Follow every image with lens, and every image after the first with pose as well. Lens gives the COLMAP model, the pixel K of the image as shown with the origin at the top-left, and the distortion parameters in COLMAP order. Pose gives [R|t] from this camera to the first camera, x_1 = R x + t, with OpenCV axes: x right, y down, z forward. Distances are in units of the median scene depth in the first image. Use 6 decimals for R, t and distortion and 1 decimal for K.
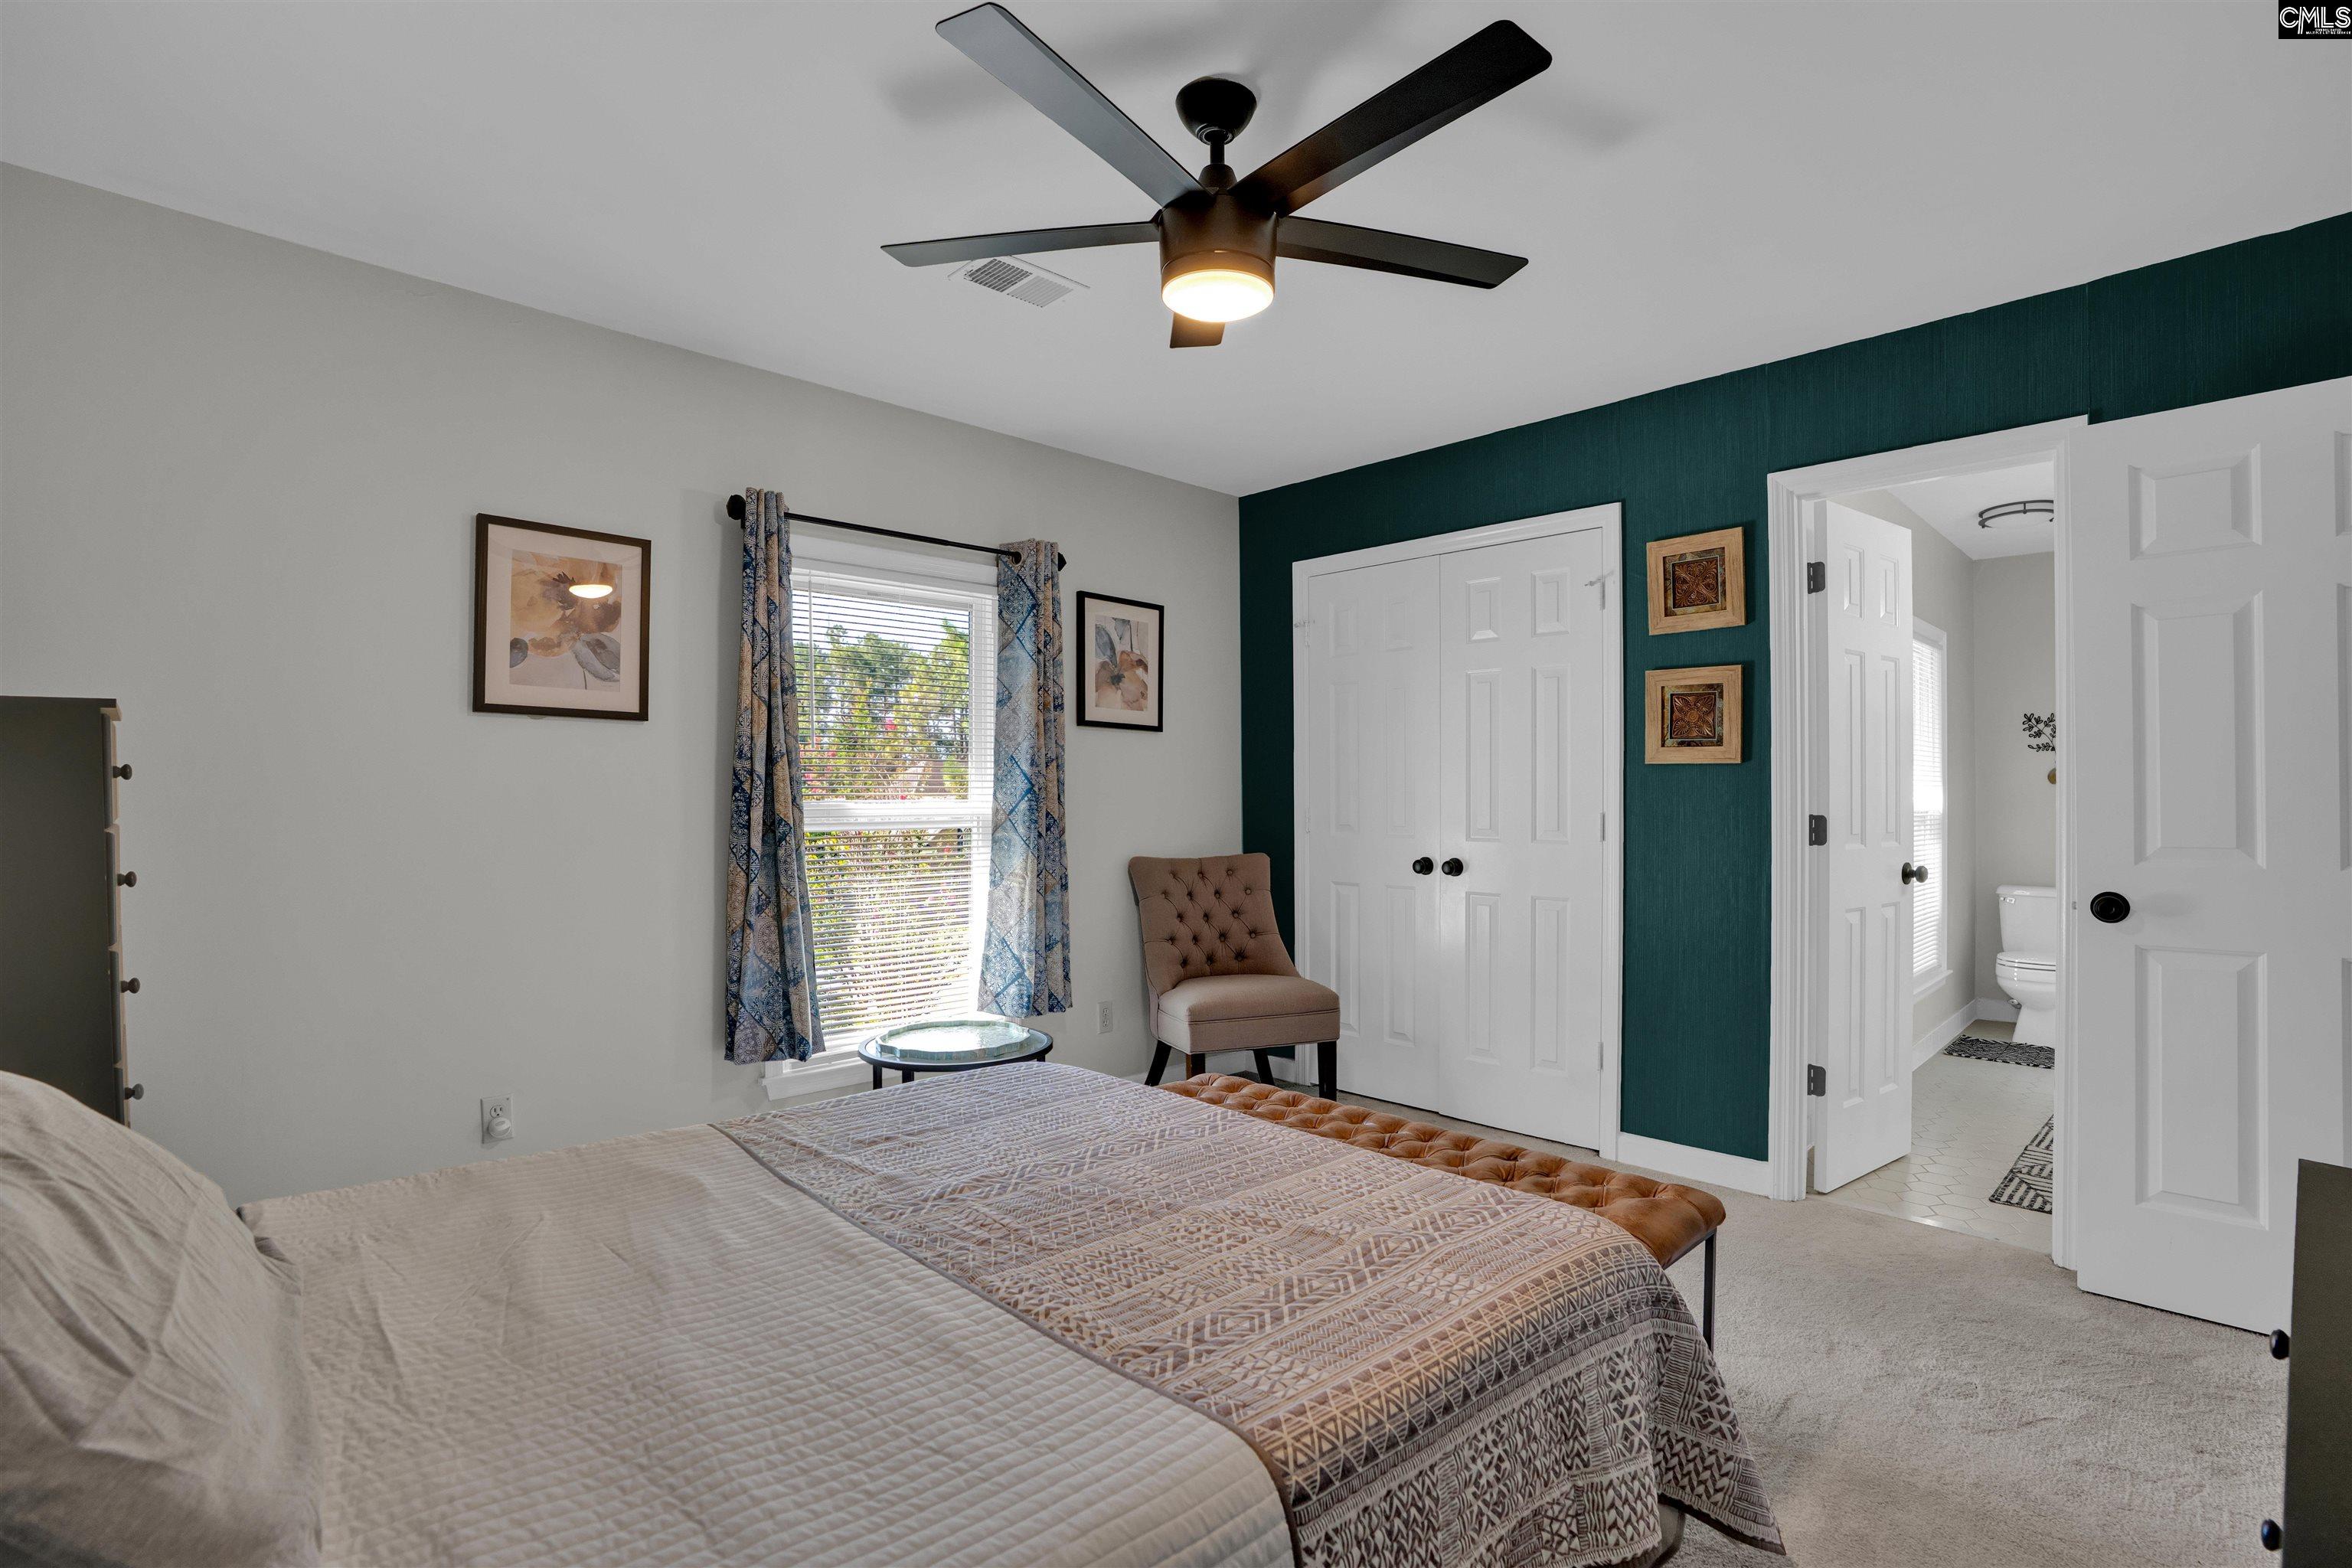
lens RADIAL K [[1114.1, 0, 1176.0], [0, 1114.1, 784.0], [0, 0, 1]] dist [-0.047974, 0.000186]
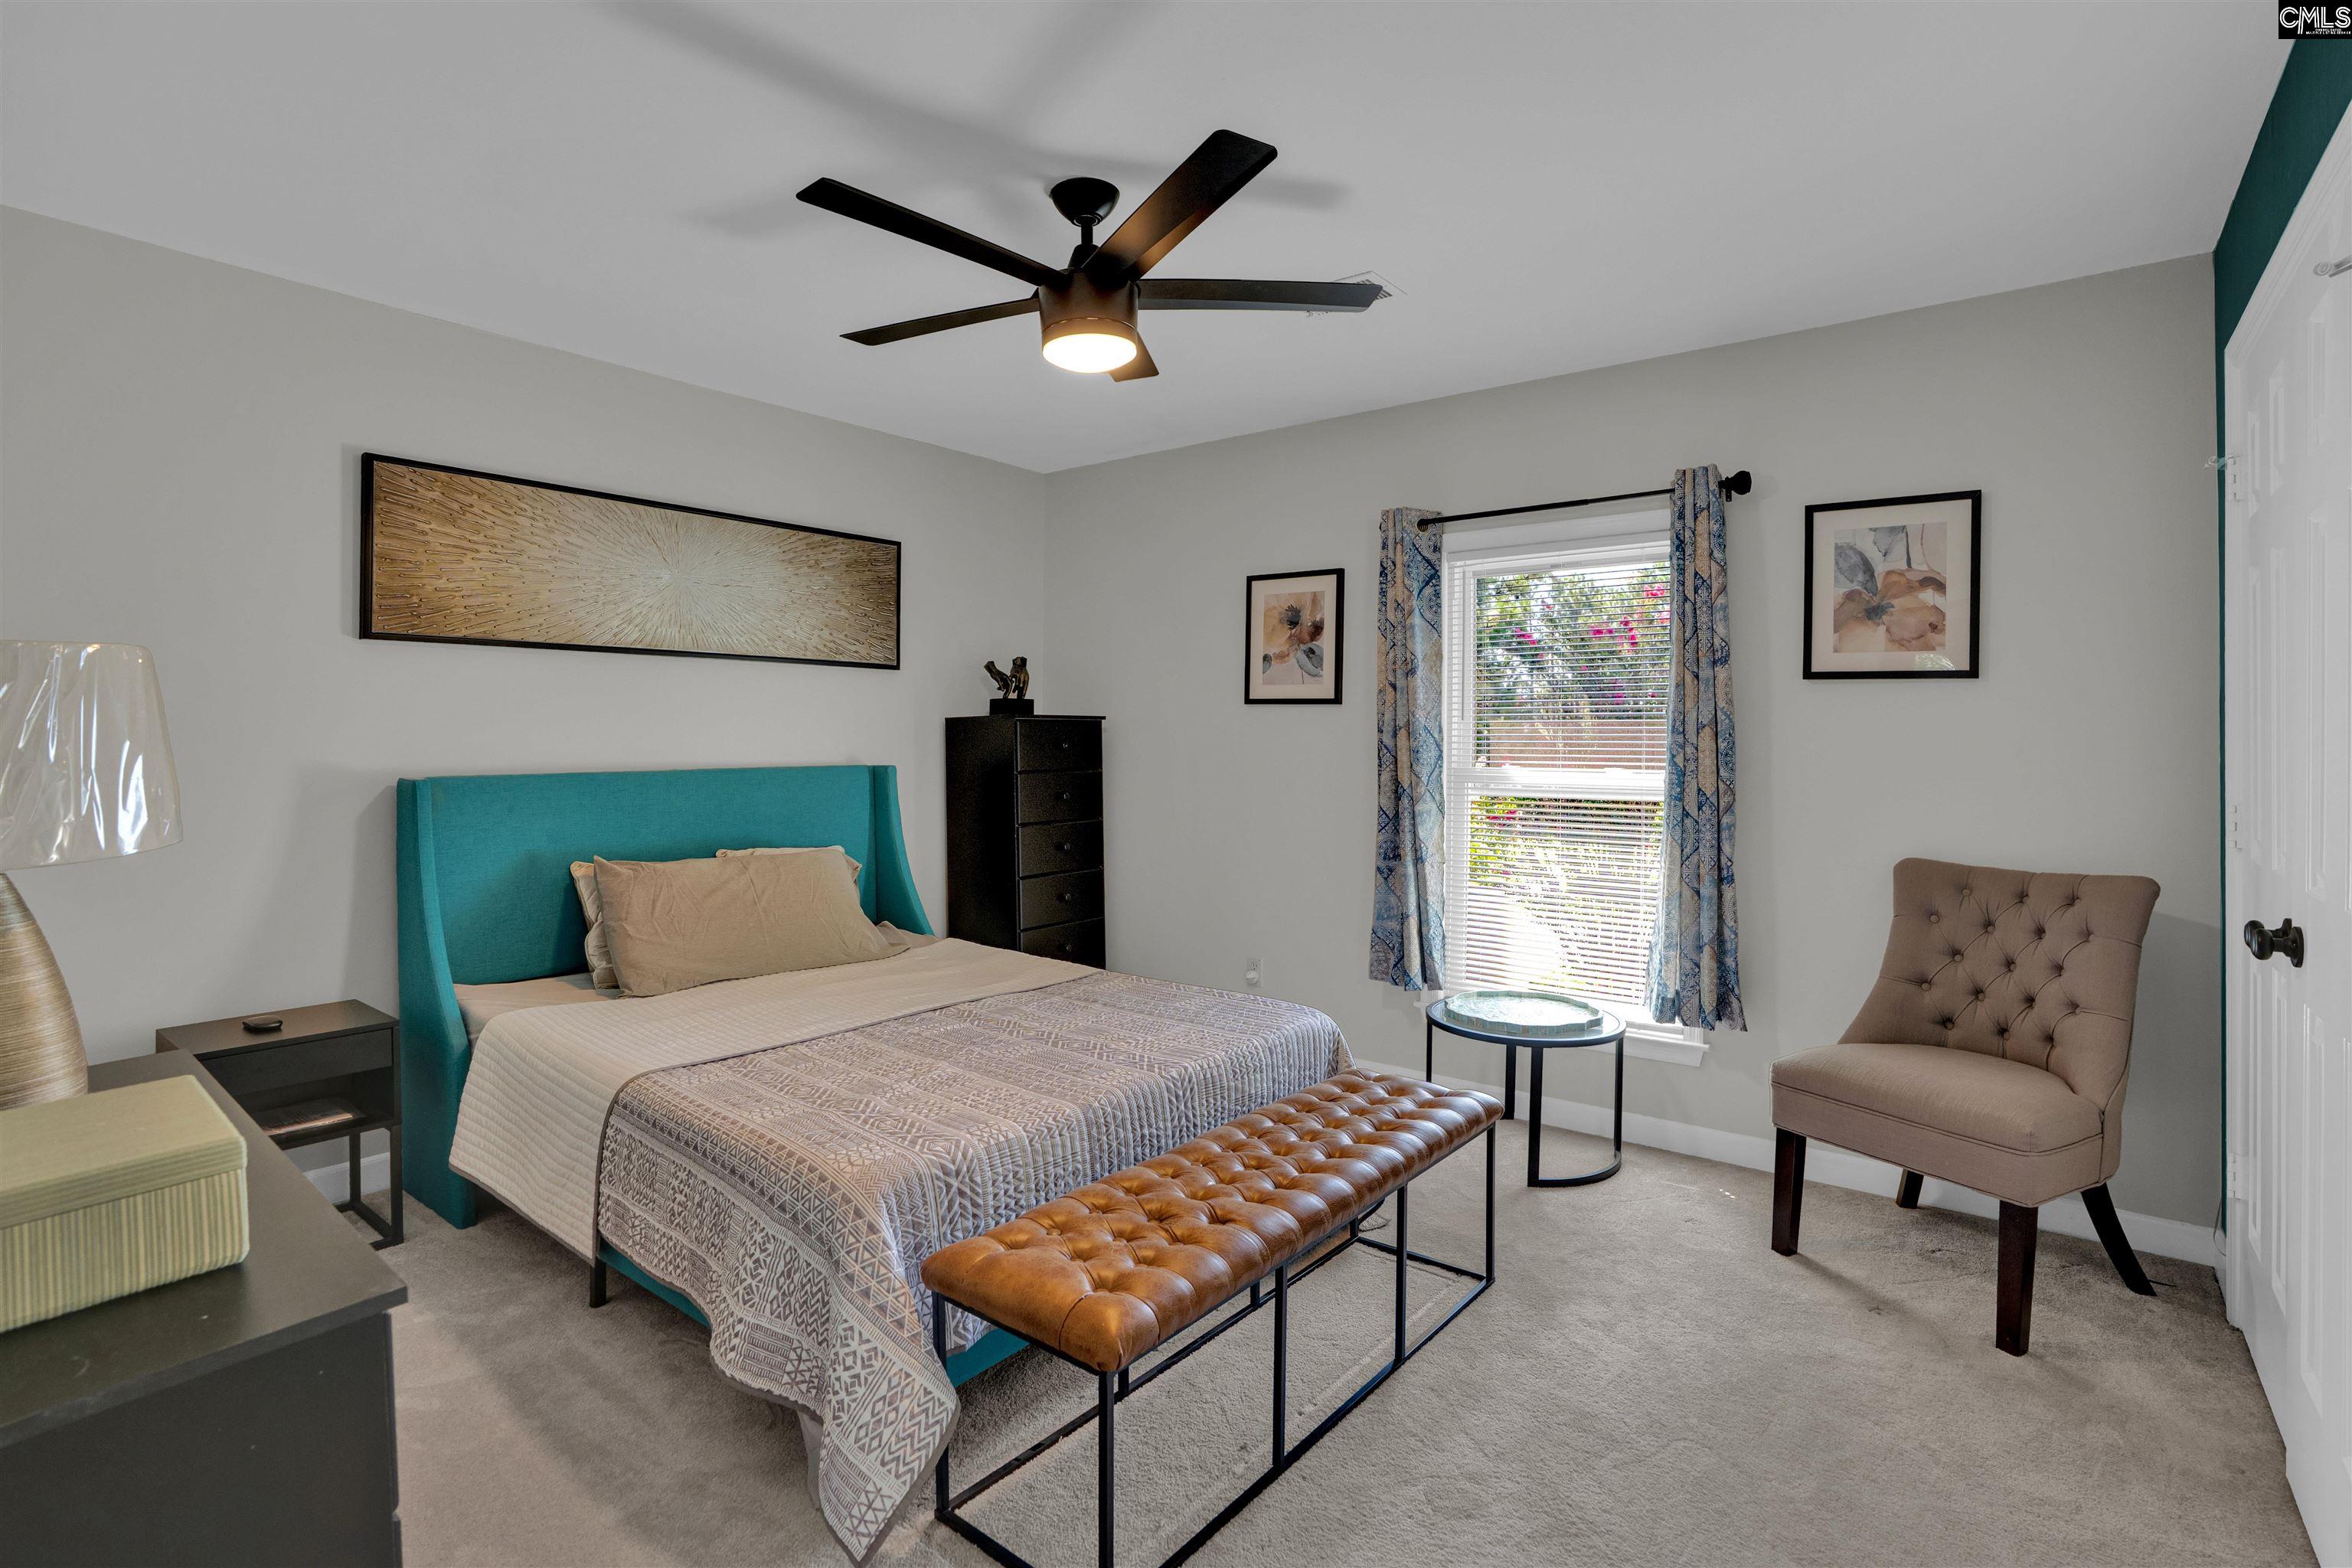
lens RADIAL K [[1106.0, 0, 1180.0], [0, 1106.0, 731.6], [0, 0, 1]] dist [-0.056817, 0.000052]
pose [[0.131673, -0.007562, -0.991264, 0.829184], [-0.000256, 0.999971, -0.007662, -0.014098], [0.991293, 0.001263, 0.131667, 0.643244]]
